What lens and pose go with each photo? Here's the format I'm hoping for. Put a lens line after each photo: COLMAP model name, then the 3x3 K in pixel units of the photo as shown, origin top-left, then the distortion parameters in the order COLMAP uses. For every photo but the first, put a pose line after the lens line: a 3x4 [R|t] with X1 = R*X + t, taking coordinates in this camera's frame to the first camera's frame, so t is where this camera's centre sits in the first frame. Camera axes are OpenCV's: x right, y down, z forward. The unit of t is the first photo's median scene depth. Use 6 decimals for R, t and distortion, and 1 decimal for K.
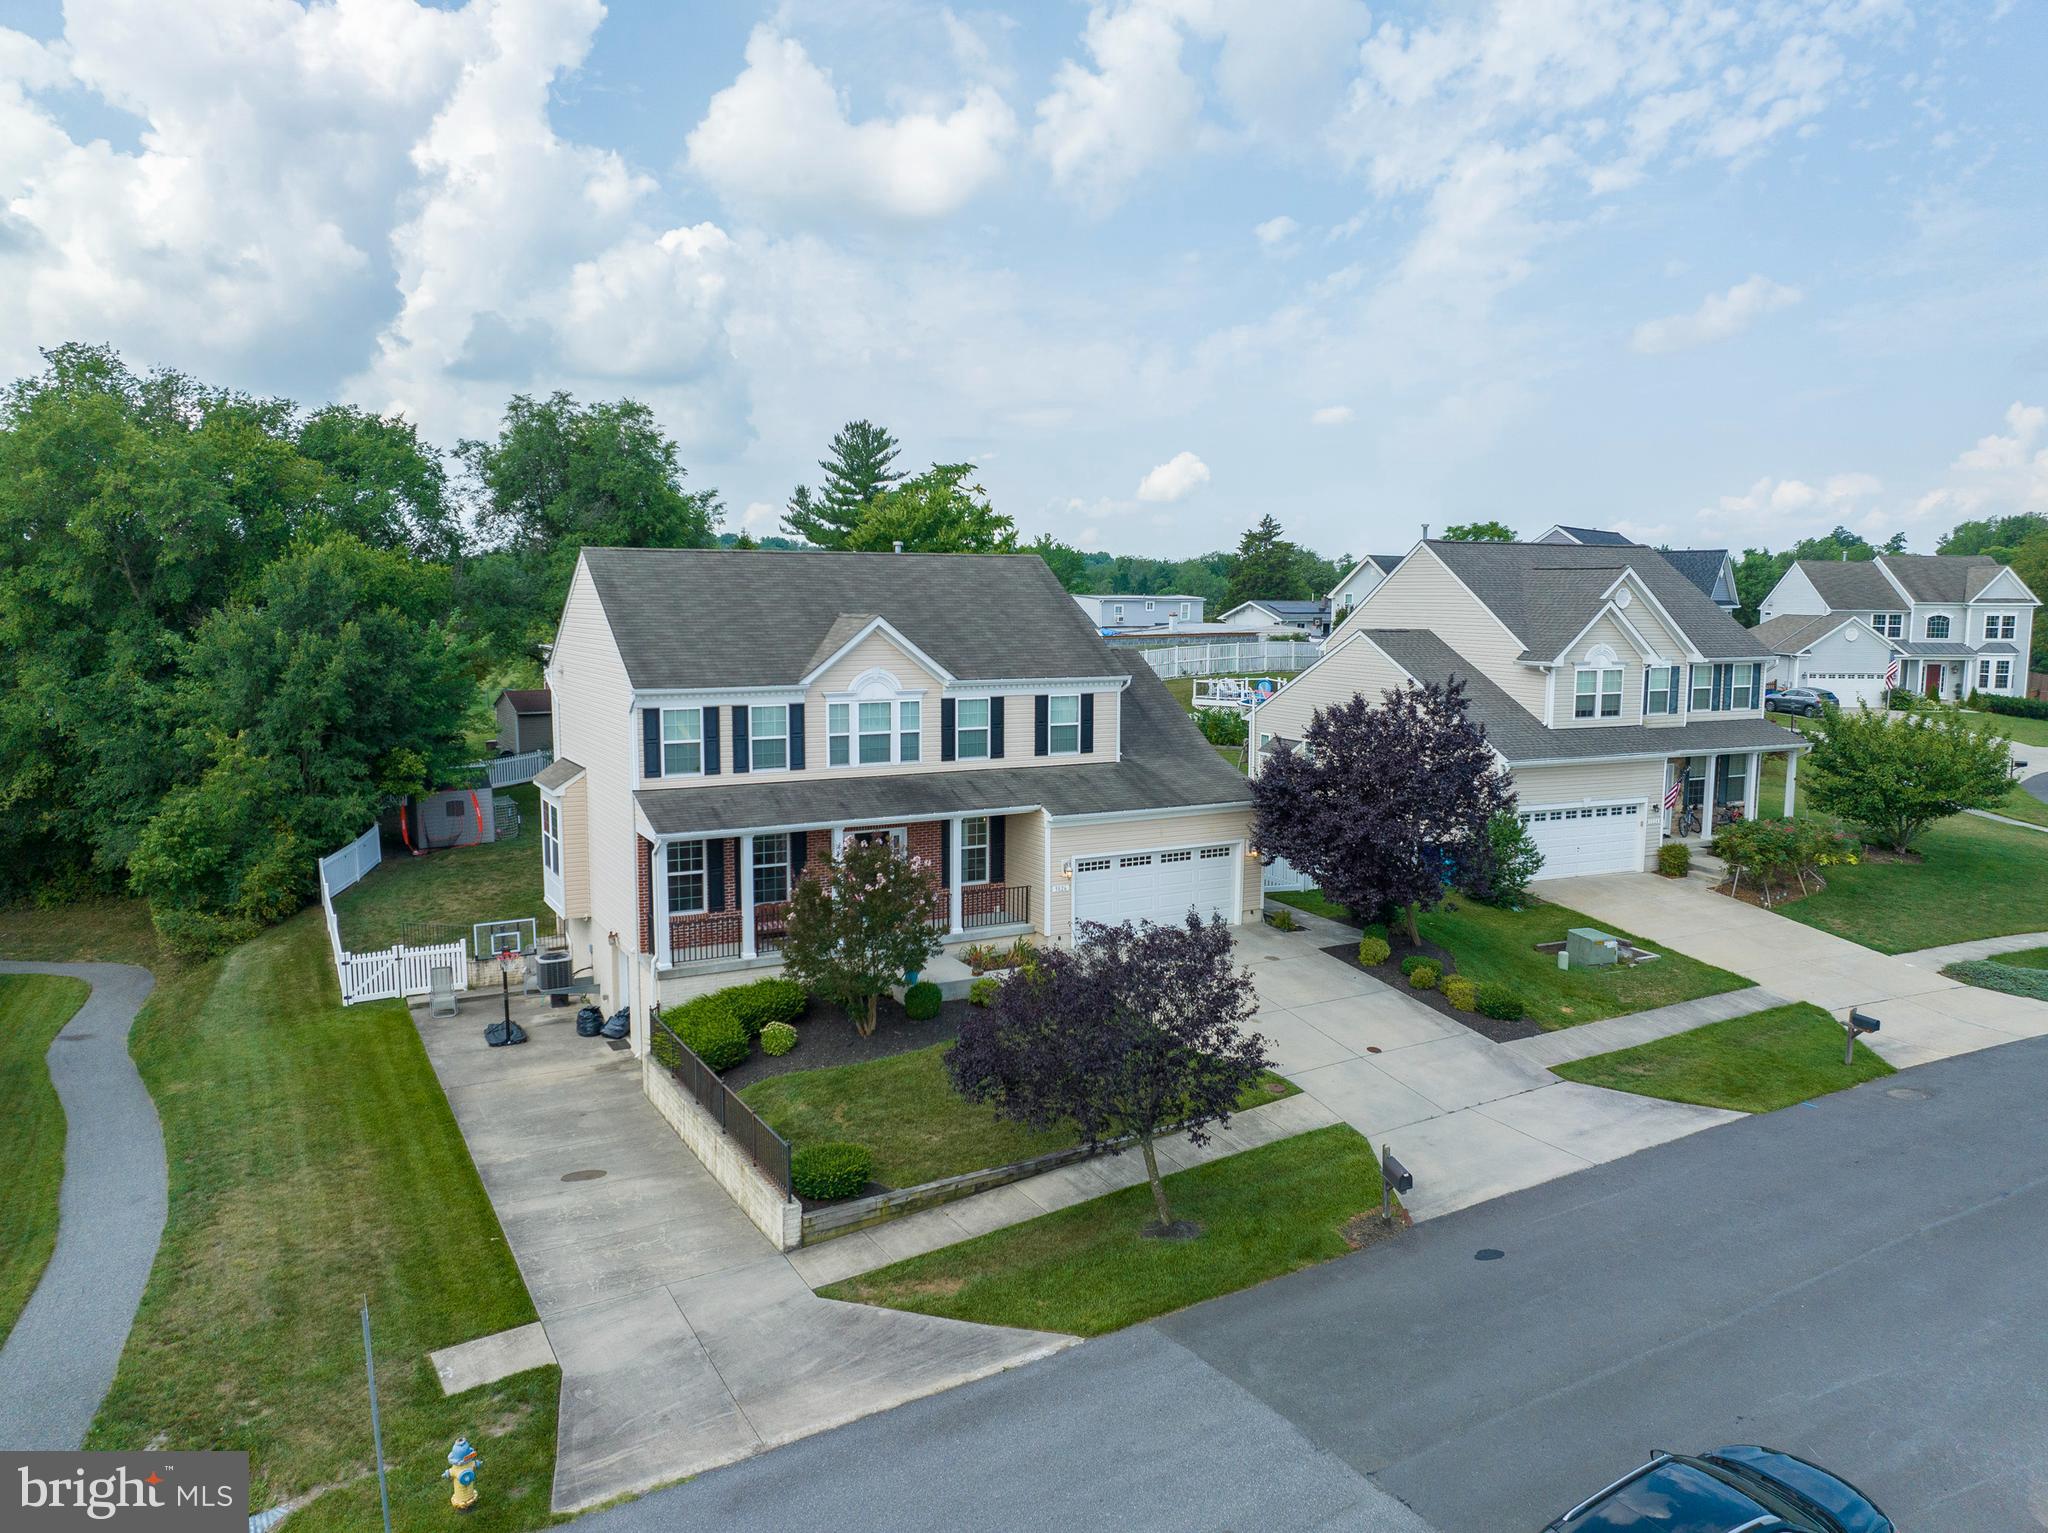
lens RADIAL K [[1437.8, 0, 1022.2], [0, 1437.8, 764.8], [0, 0, 1]] dist [-0.037132, 0.005927]
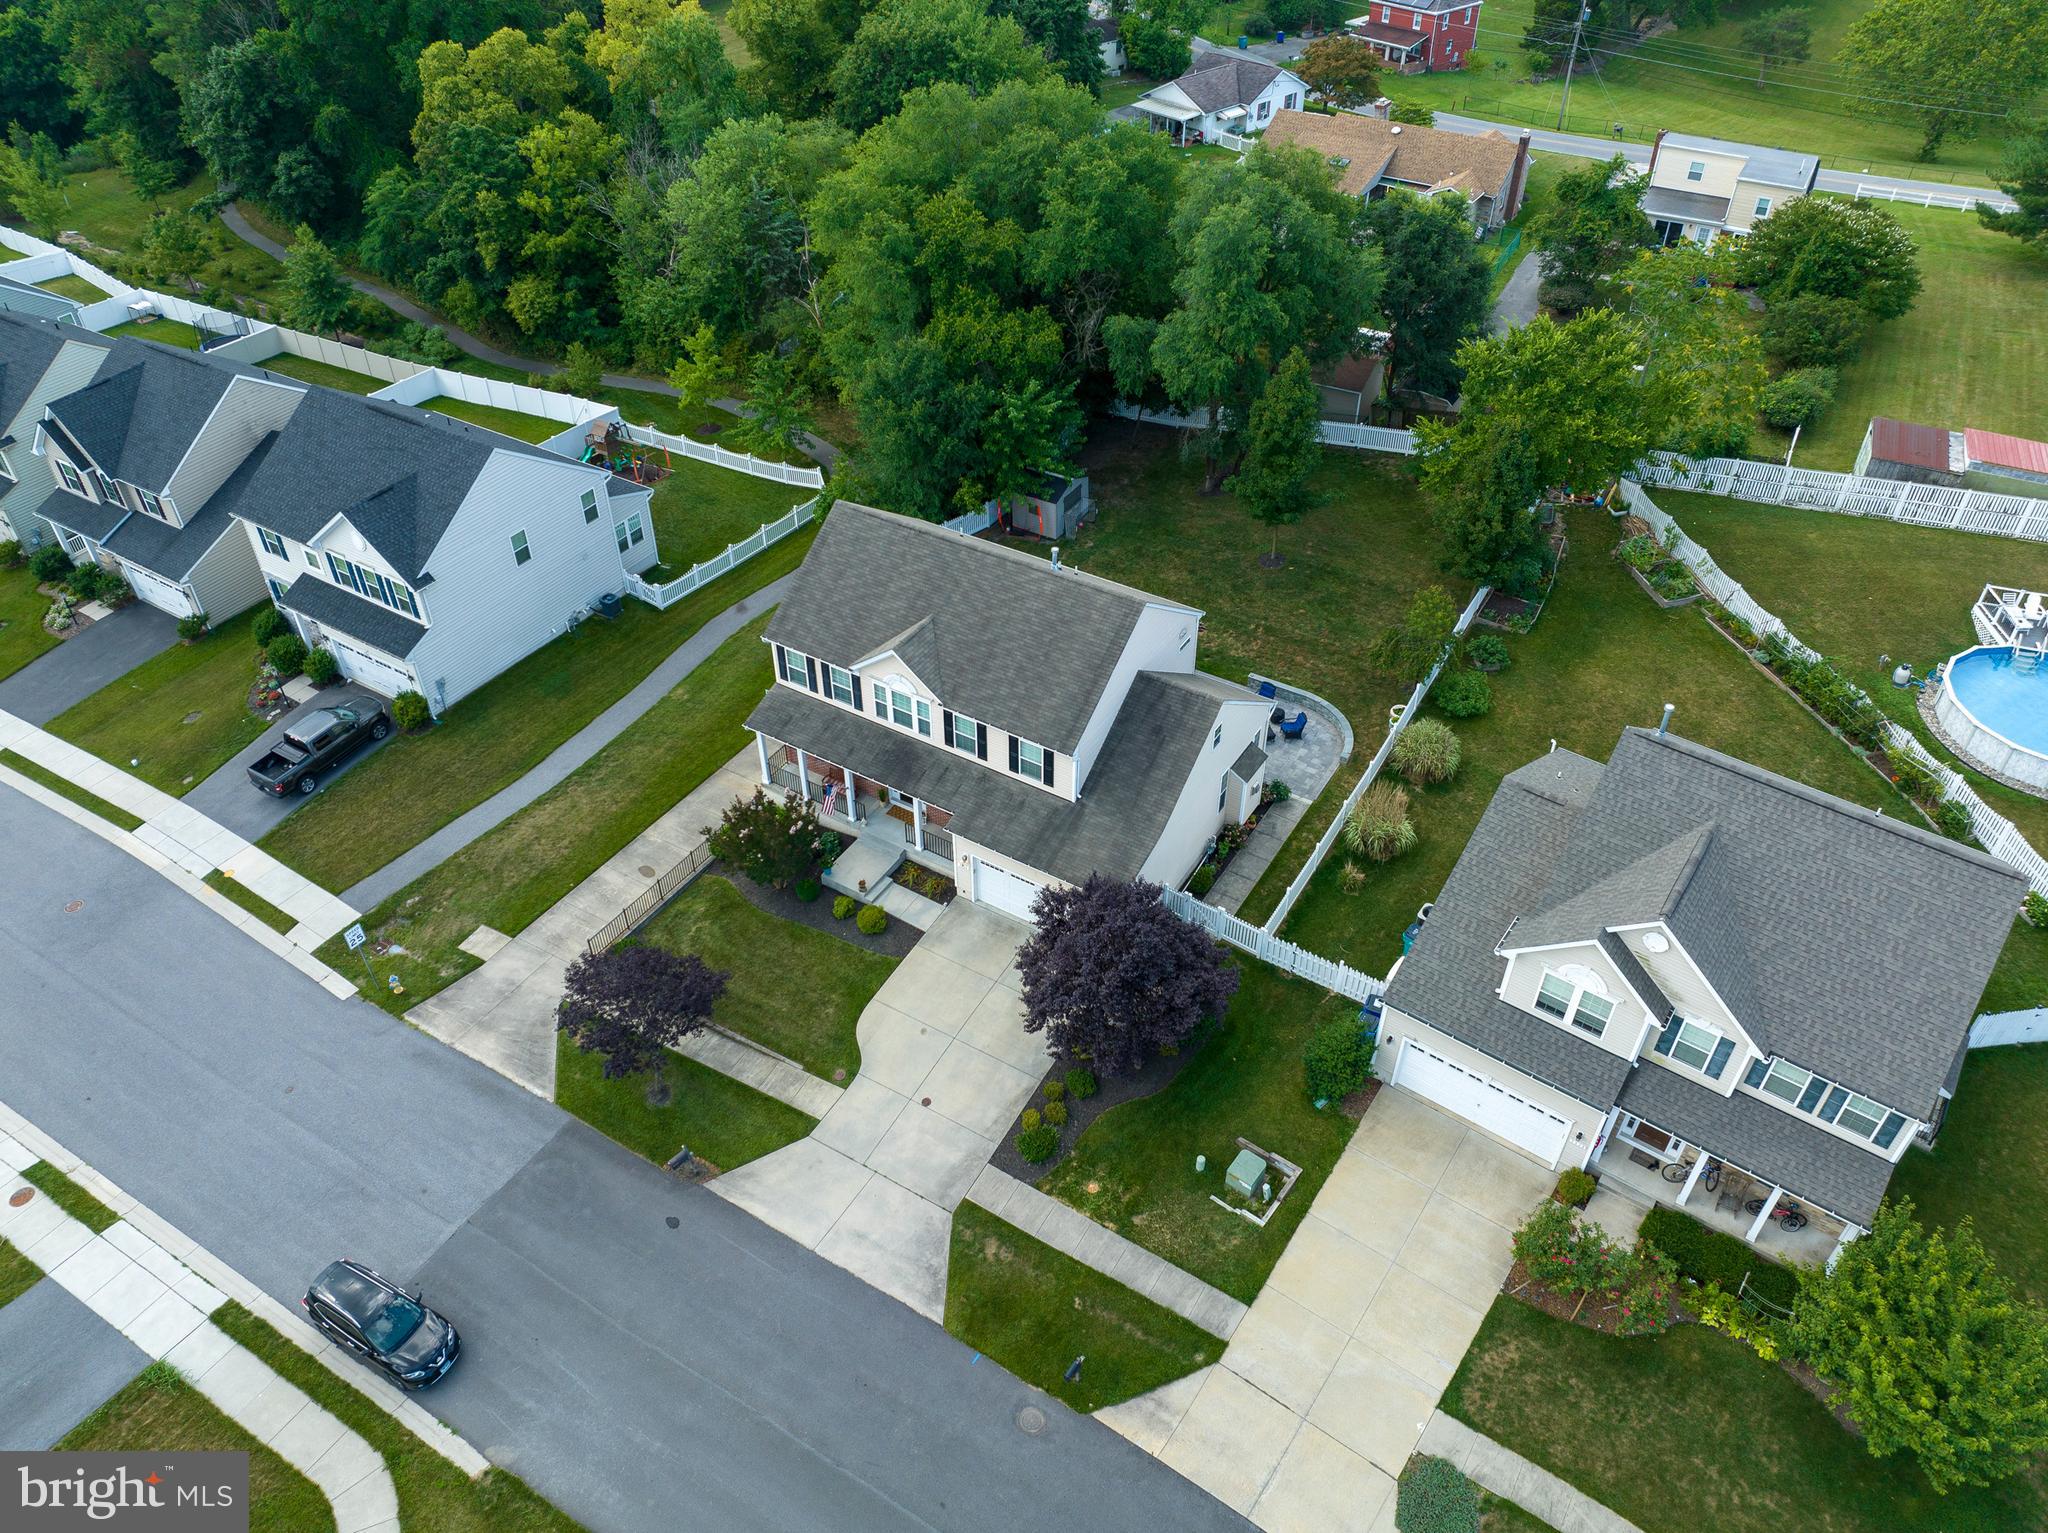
lens RADIAL K [[1437.3, 0, 1020.7], [0, 1437.3, 762.8], [0, 0, 1]] dist [-0.024972, -0.018425]
pose [[0.490509, 0.554330, -0.672399, 1.013769], [-0.098503, 0.801922, 0.589252, -0.891833], [0.865851, -0.222800, 0.447953, 0.463360]]
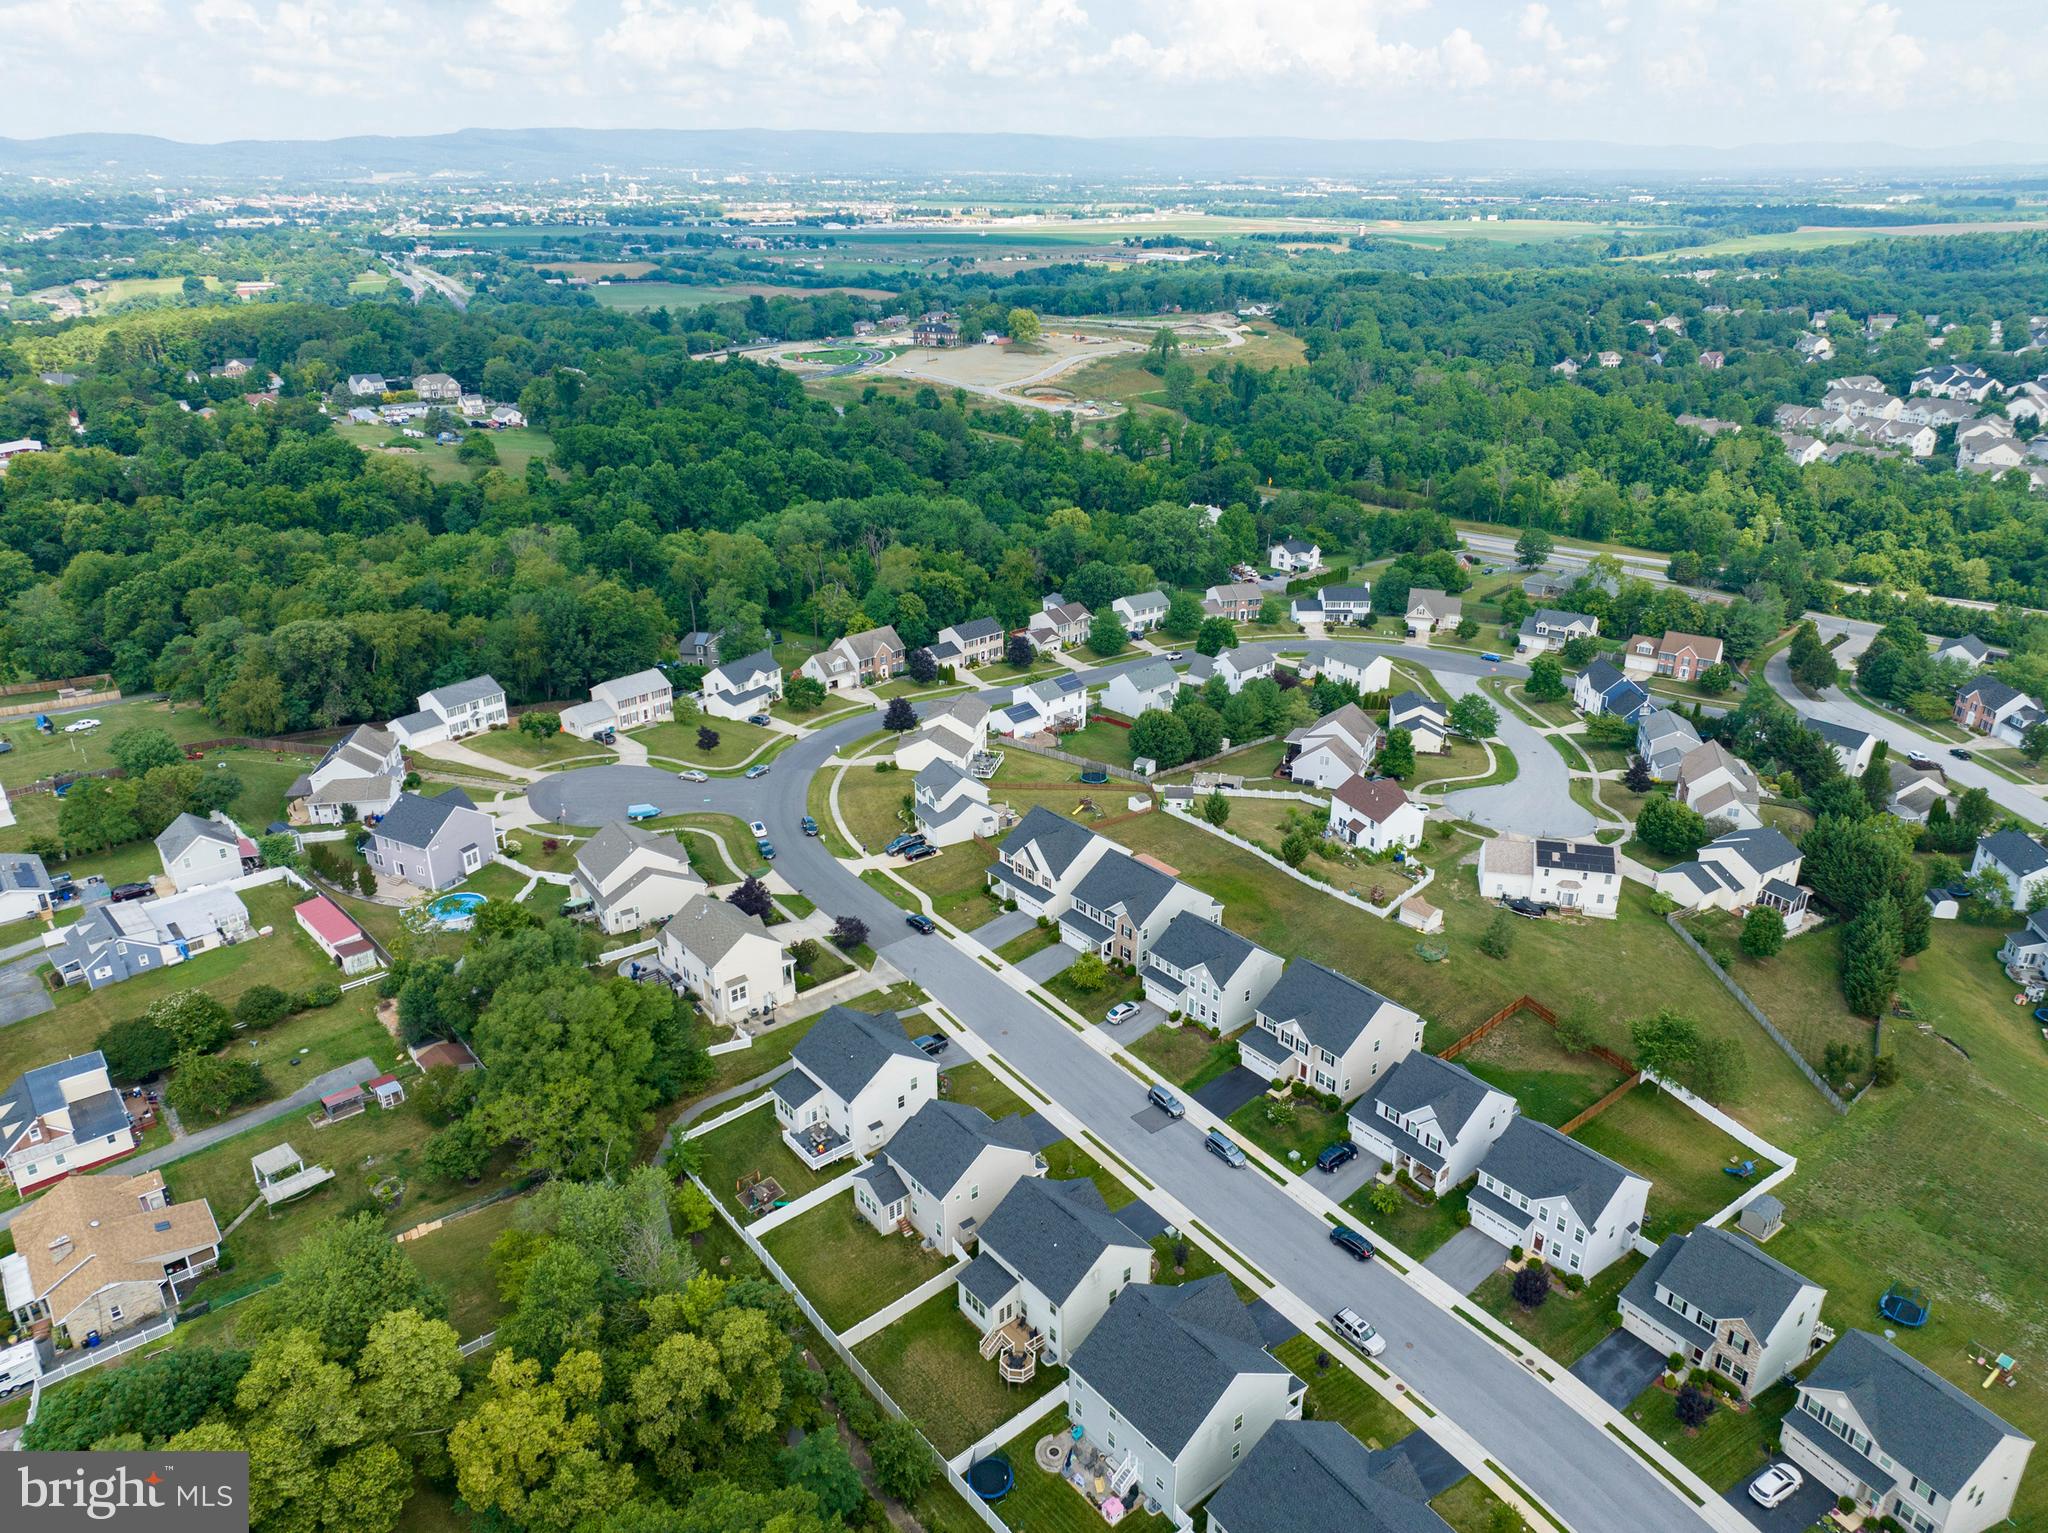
lens RADIAL K [[1416.6, 0, 1021.2], [0, 1416.6, 777.3], [0, 0, 1]] dist [0.005060, -0.000194]
pose [[-0.173805, -0.395079, 0.902056, -4.922977], [0.117021, 0.901221, 0.417261, -2.701416], [-0.977803, 0.178082, -0.110404, 0.559358]]
